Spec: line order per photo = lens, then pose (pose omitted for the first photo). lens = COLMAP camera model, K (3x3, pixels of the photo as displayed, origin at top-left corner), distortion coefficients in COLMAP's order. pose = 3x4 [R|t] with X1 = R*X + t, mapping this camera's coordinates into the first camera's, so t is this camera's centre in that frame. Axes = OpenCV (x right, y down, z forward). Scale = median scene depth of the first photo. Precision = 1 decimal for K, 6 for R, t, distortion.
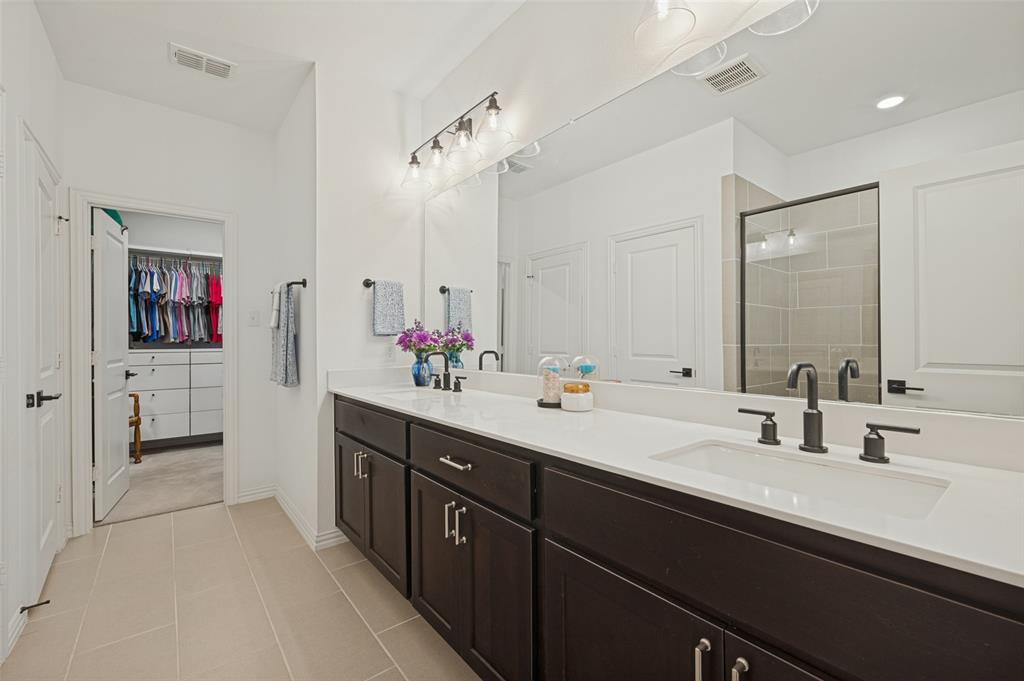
lens RADIAL K [[473.6, 0, 512.0], [0, 473.6, 340.5], [0, 0, 1]] dist [0.001021, 0.000140]
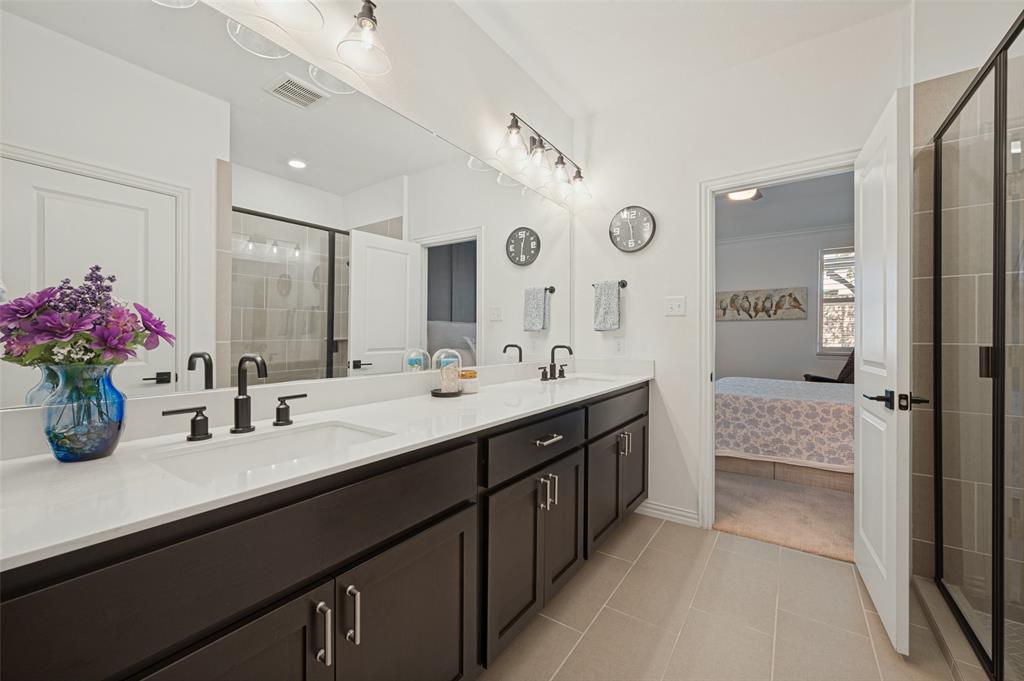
lens RADIAL K [[419.1, 0, 512.0], [0, 419.1, 340.5], [0, 0, 1]] dist [-0.000648, -0.000181]
pose [[-0.338630, -0.007217, 0.940892, -0.603434], [-0.005934, 0.999967, 0.005534, 0.003305], [-0.940901, -0.003710, -0.338661, 0.816168]]
